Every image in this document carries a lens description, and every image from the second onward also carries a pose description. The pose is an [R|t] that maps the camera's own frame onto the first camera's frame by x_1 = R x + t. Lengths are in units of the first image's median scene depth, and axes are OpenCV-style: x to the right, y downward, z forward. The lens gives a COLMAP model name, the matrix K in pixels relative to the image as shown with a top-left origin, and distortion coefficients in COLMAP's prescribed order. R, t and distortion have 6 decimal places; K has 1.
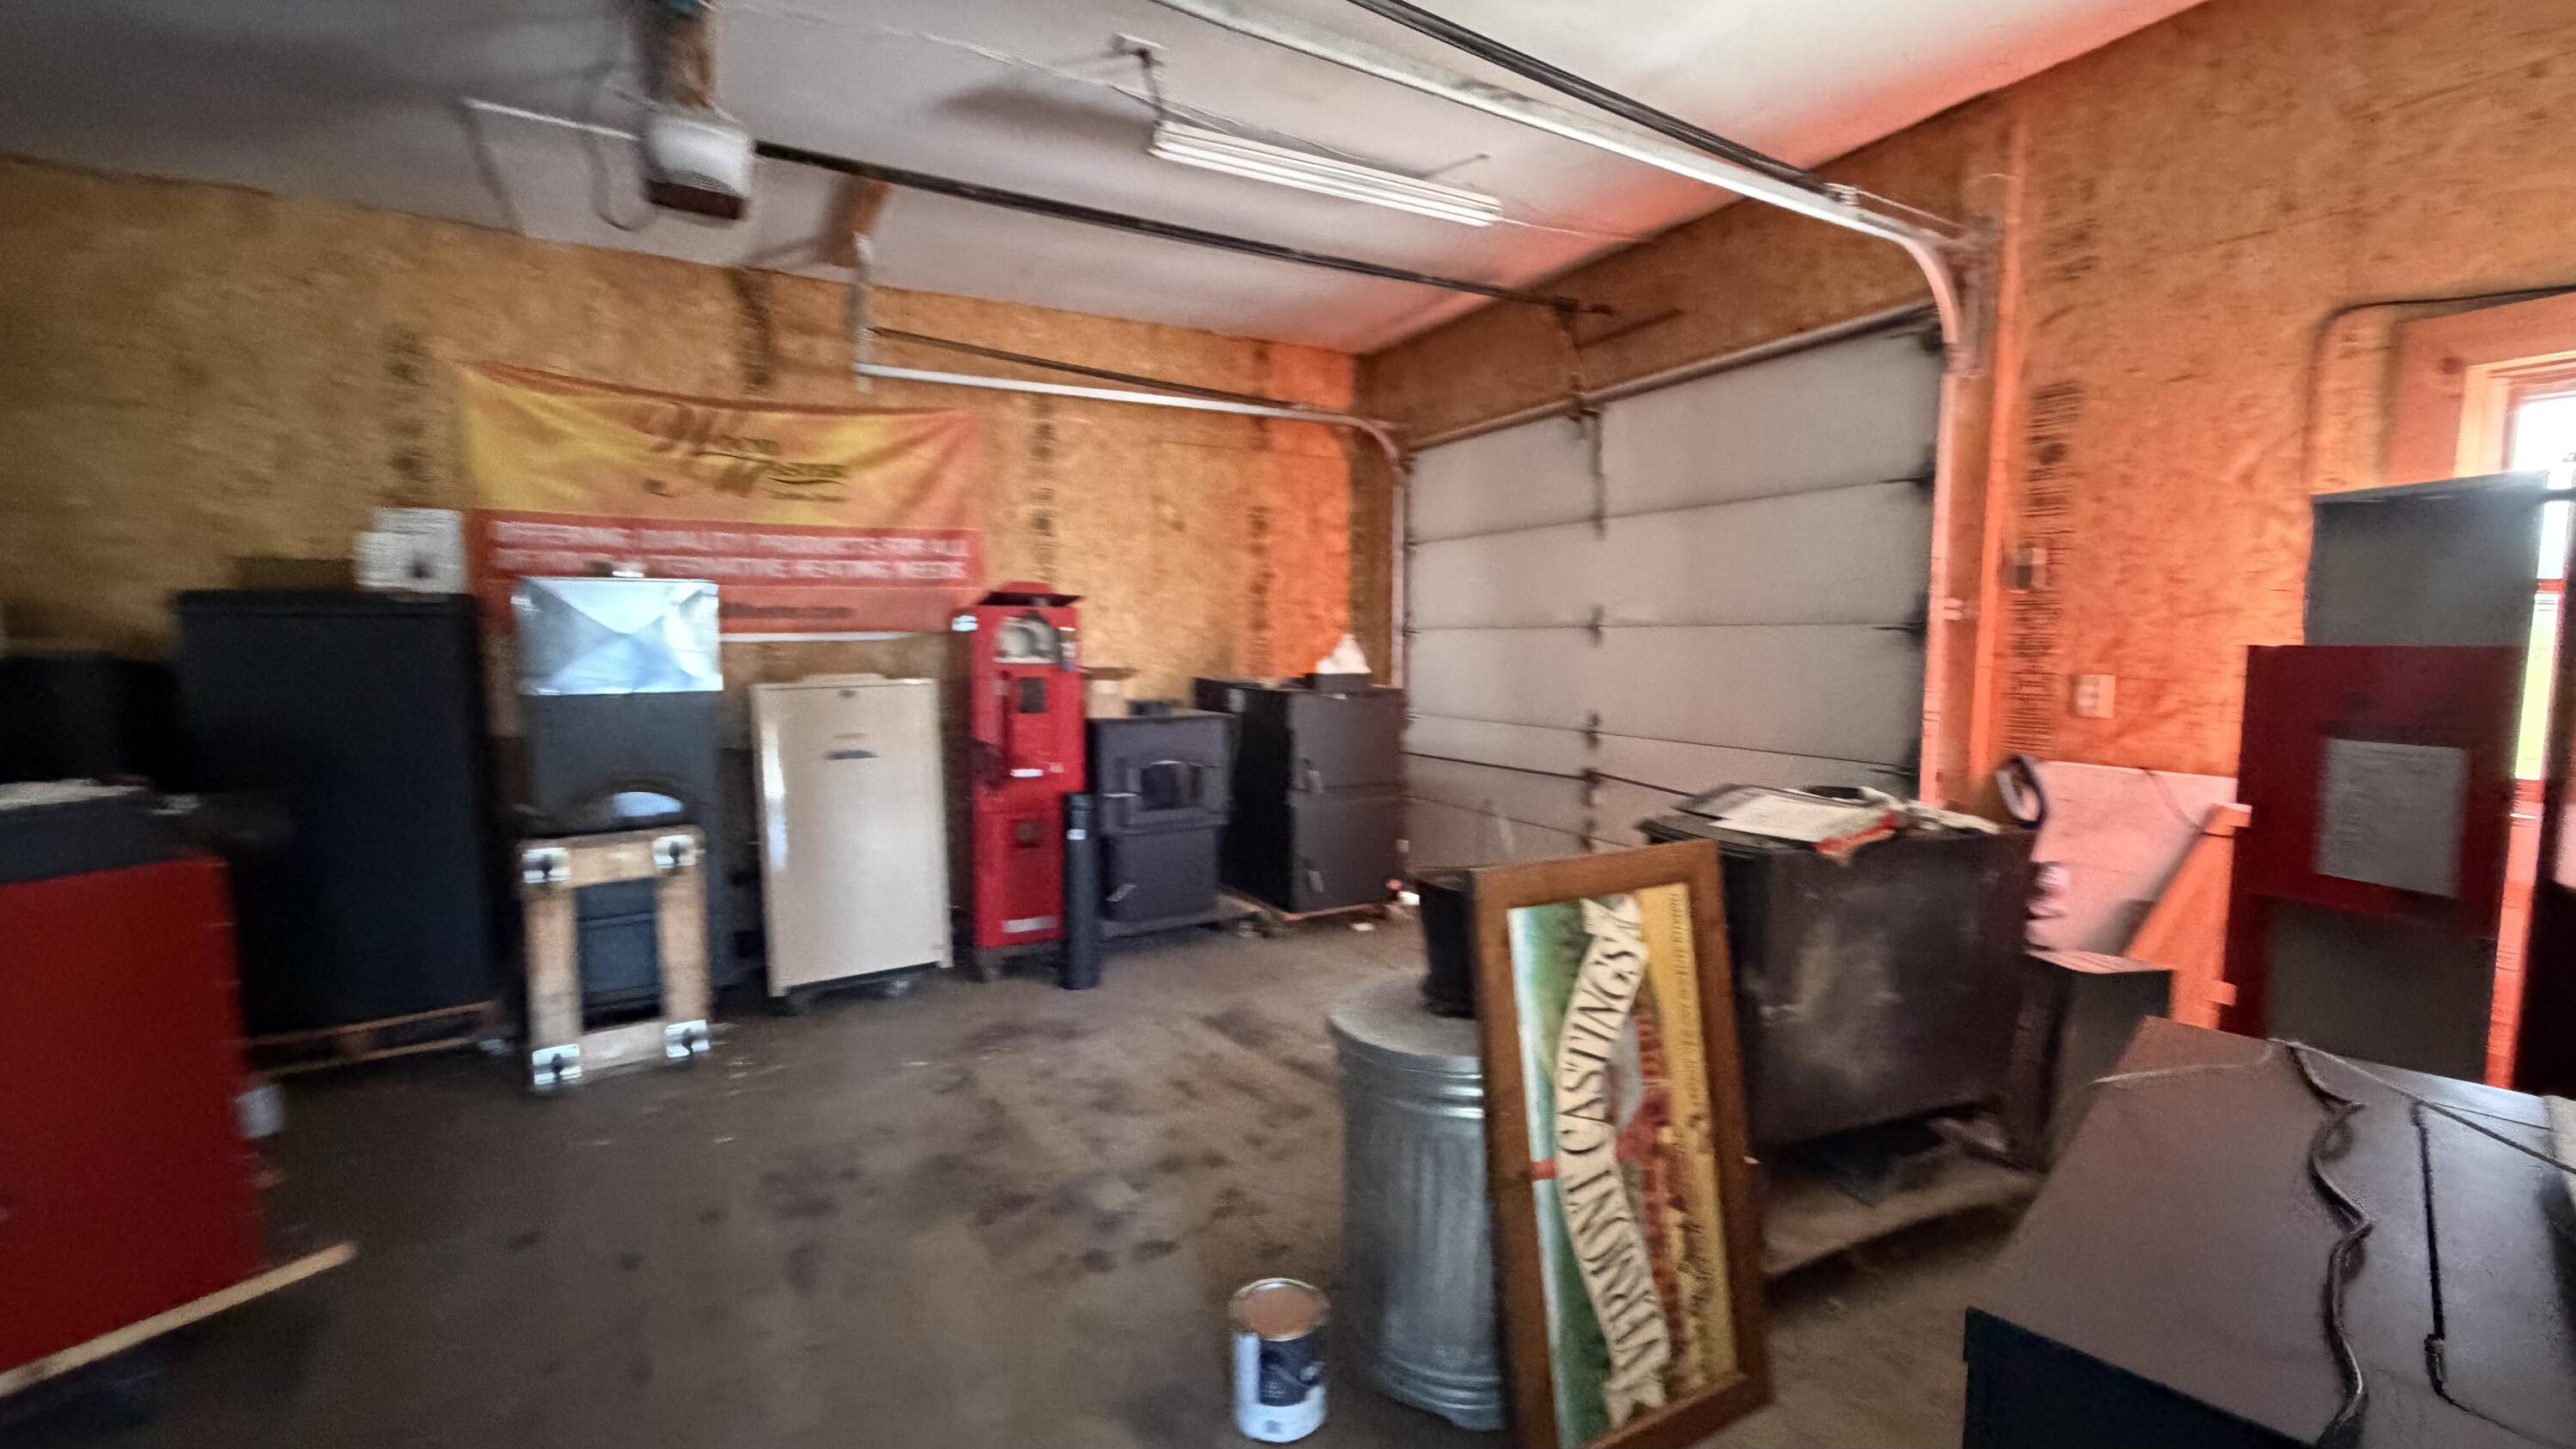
lens RADIAL K [[1028.8, 0, 1279.8], [0, 1028.8, 725.0], [0, 0, 1]] dist [-0.000303, 0.000579]
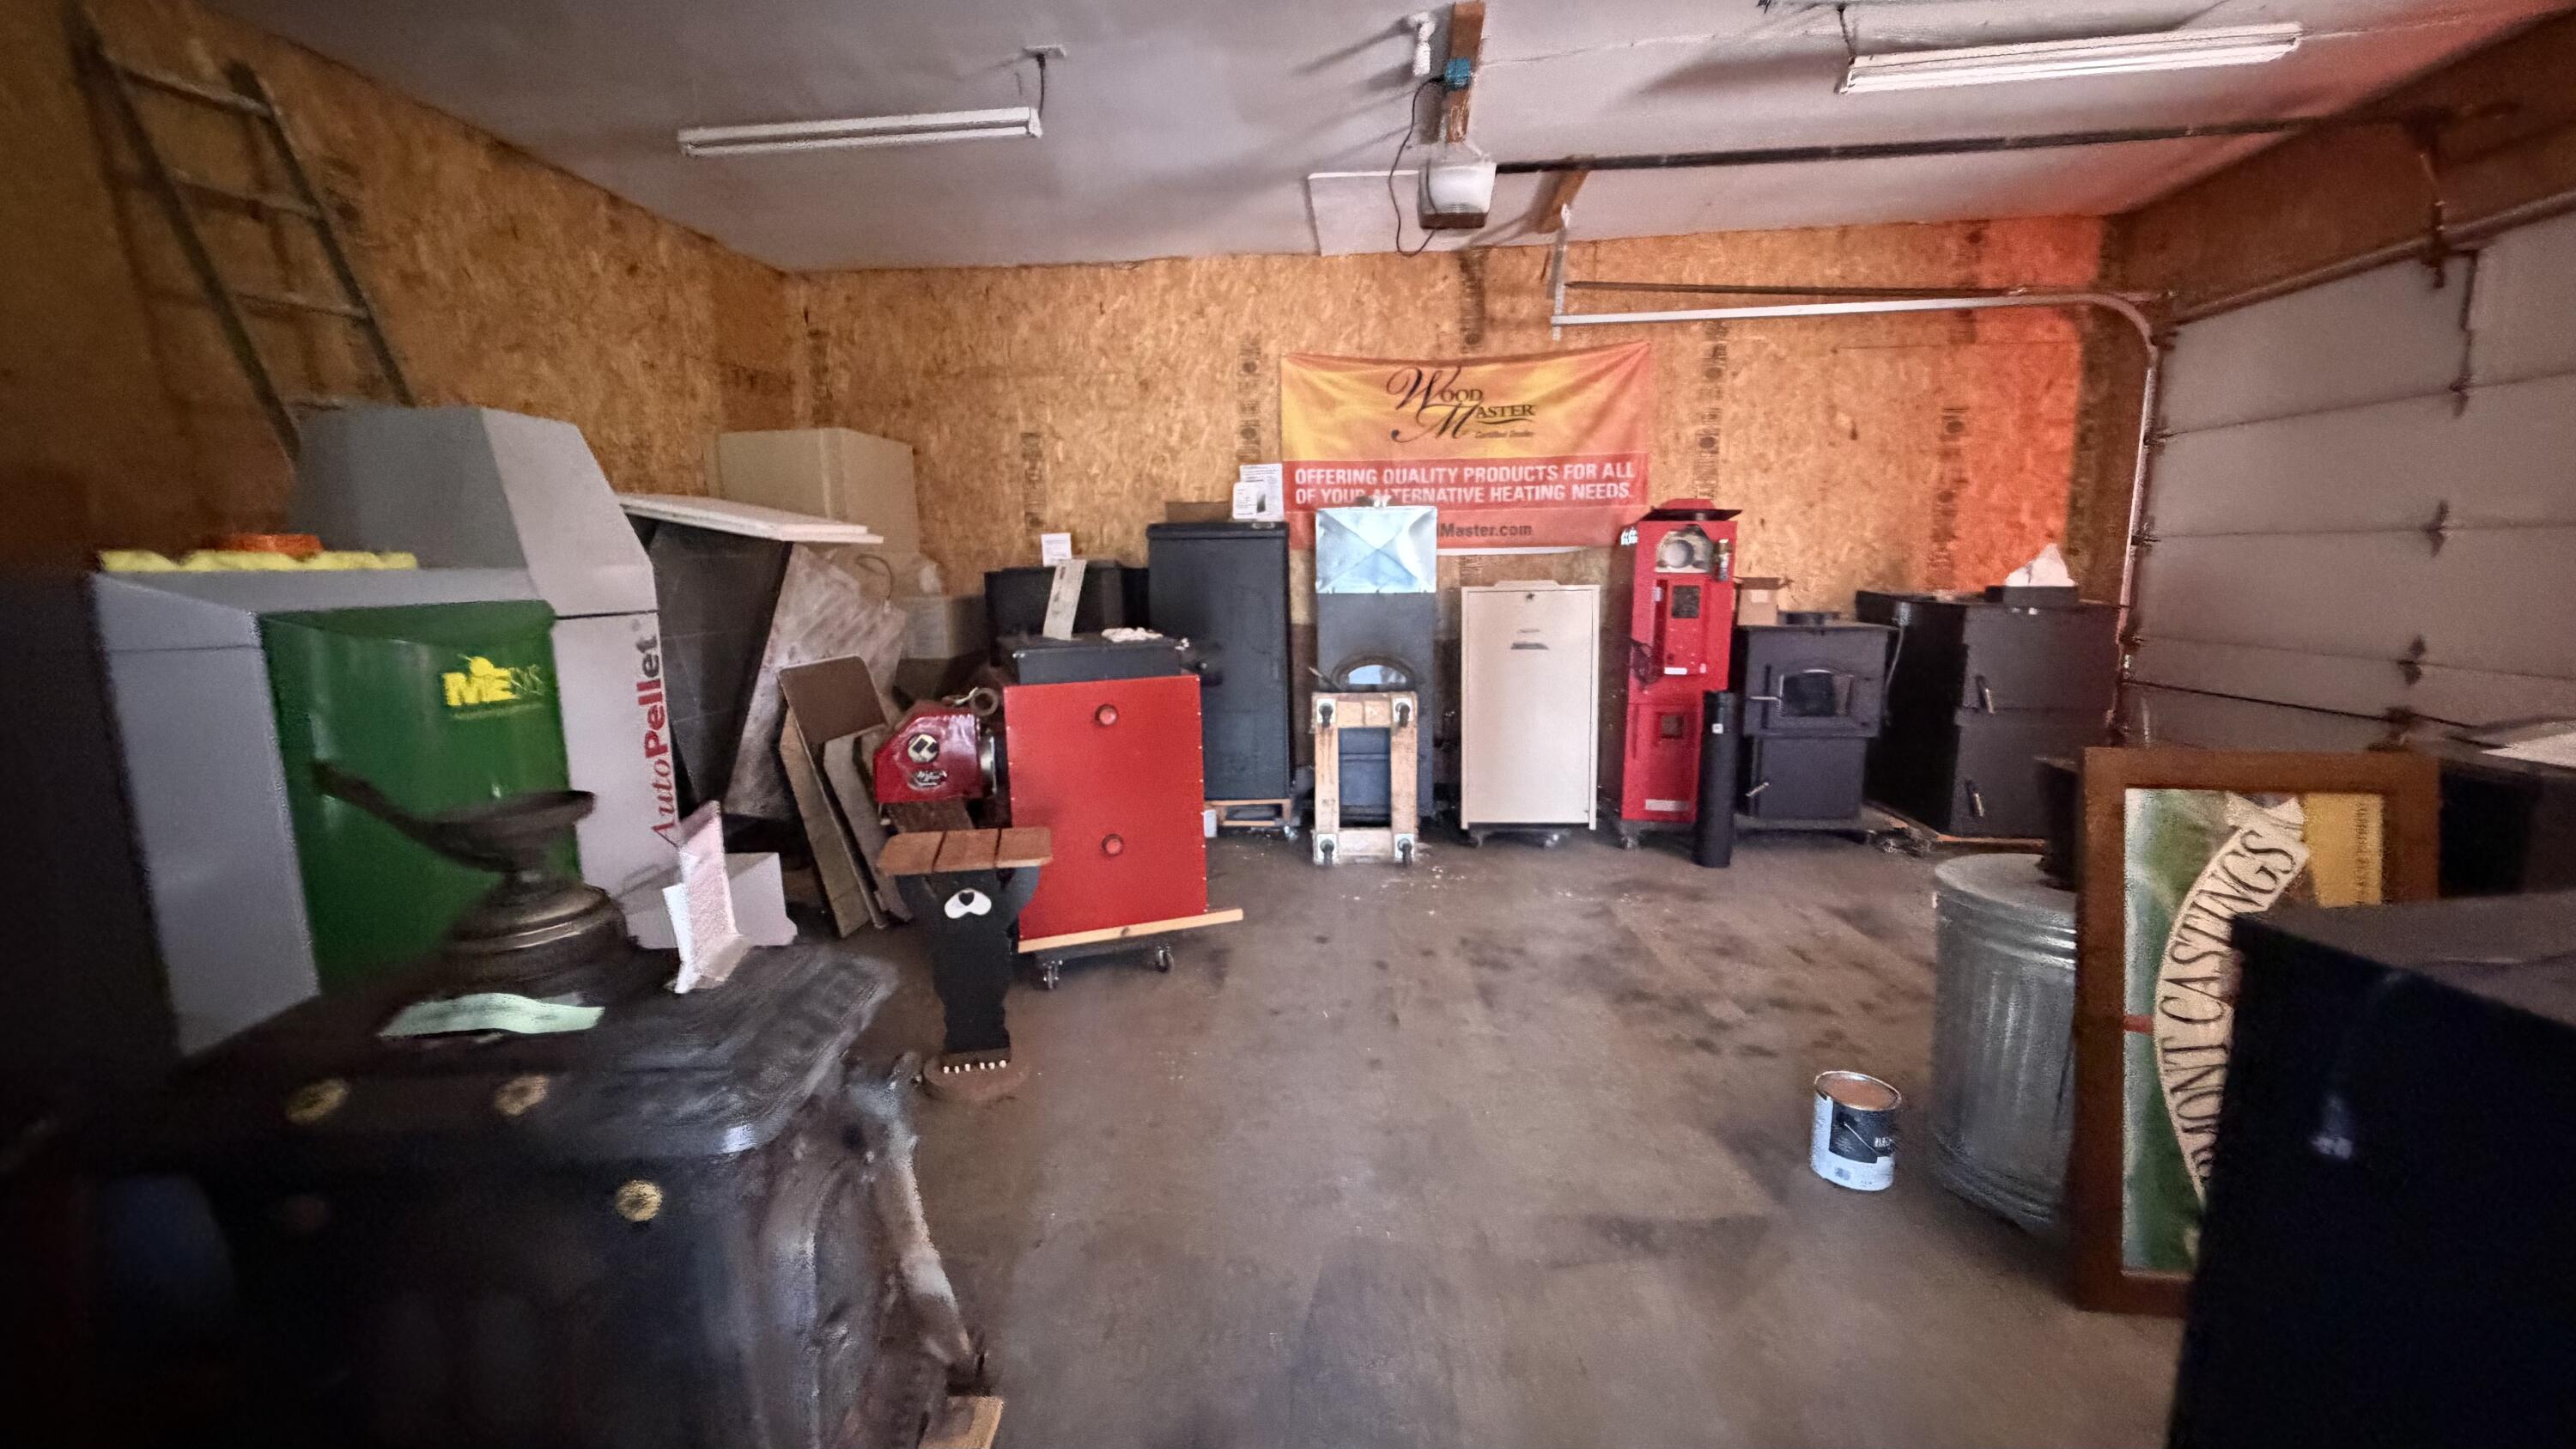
lens RADIAL K [[1028.8, 0, 1279.8], [0, 1028.8, 725.0], [0, 0, 1]] dist [-0.000303, 0.000579]
pose [[0.820514, 0.086714, -0.565011, 0.039325], [-0.042025, 0.994903, 0.091662, 0.019919], [0.570080, -0.051466, 0.819976, -0.170029]]
